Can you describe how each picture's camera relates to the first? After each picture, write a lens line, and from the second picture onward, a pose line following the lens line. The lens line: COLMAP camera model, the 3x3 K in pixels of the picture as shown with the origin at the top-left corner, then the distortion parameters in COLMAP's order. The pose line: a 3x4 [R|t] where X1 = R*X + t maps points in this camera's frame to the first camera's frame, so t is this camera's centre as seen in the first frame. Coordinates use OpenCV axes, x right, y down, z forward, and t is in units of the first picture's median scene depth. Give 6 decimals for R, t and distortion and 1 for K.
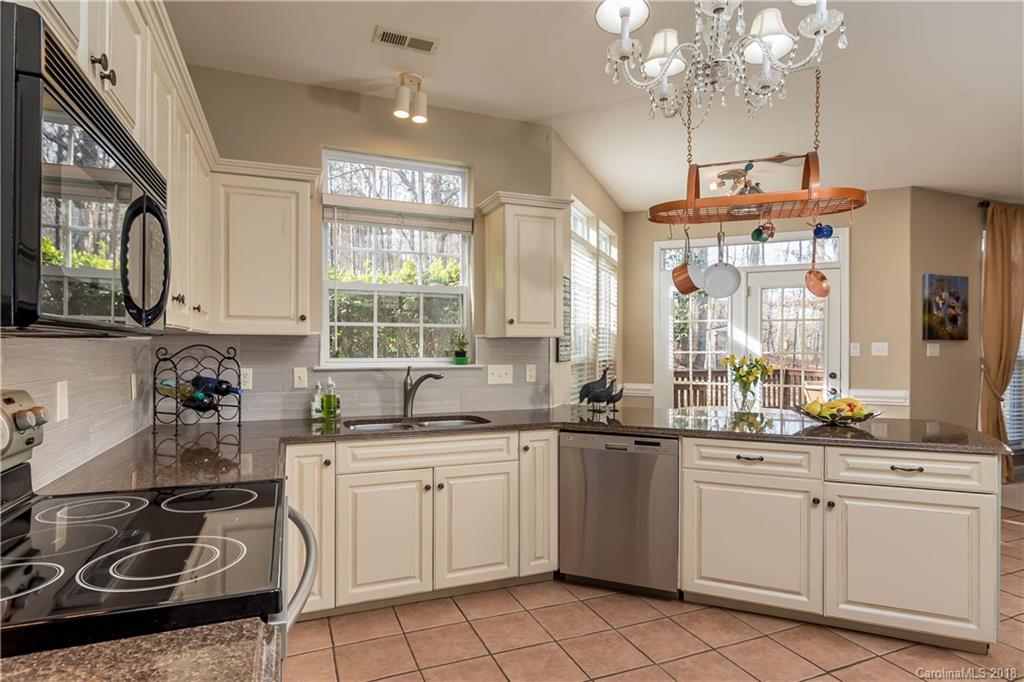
lens RADIAL K [[551.3, 0, 504.6], [0, 551.3, 339.4], [0, 0, 1]] dist [0.001307, 0.001247]
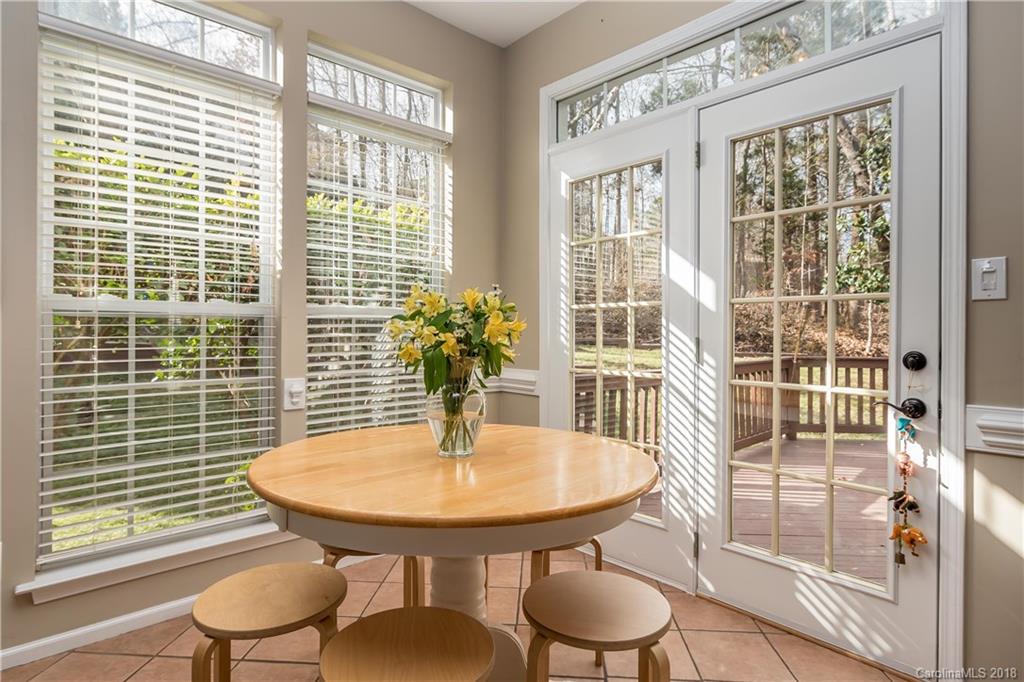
lens RADIAL K [[551.3, 0, 503.8], [0, 551.3, 335.3], [0, 0, 1]] dist [0.001307, 0.001247]
pose [[0.905289, 0.005039, -0.424767, 0.486709], [0.001016, 0.999901, 0.014026, 0.043435], [0.424796, -0.013129, 0.905194, 0.560635]]
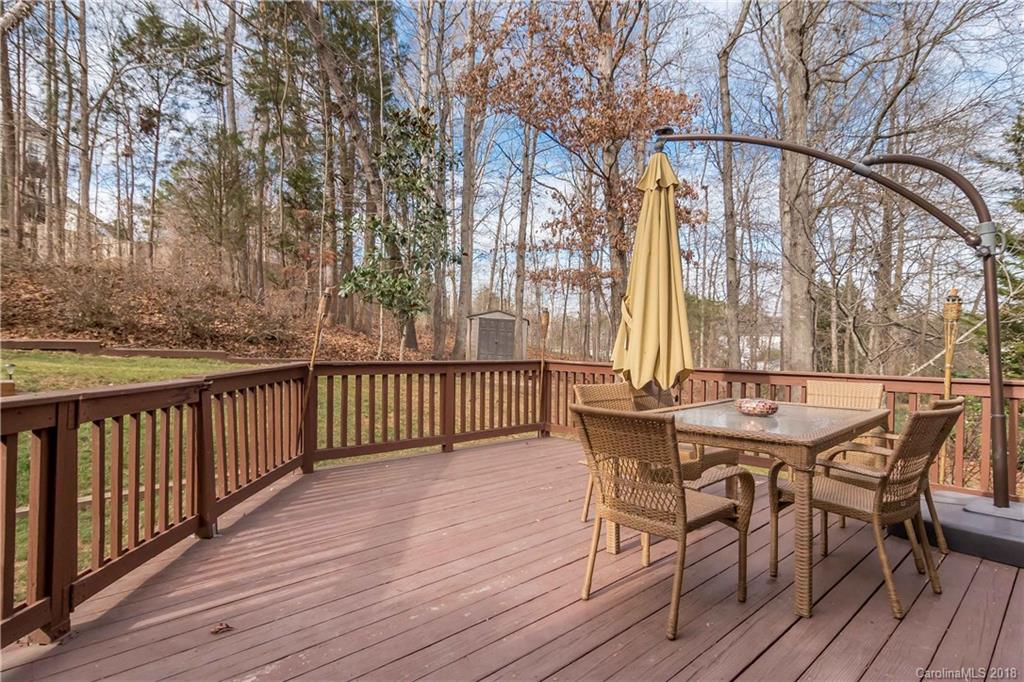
lens RADIAL K [[551.3, 0, 507.3], [0, 551.3, 343.5], [0, 0, 1]] dist [0.001307, 0.001247]
pose [[0.926124, 0.012697, 0.377005, 0.489199], [-0.017055, 0.999821, 0.008222, 0.046458], [-0.376833, -0.014045, 0.926175, 0.611880]]
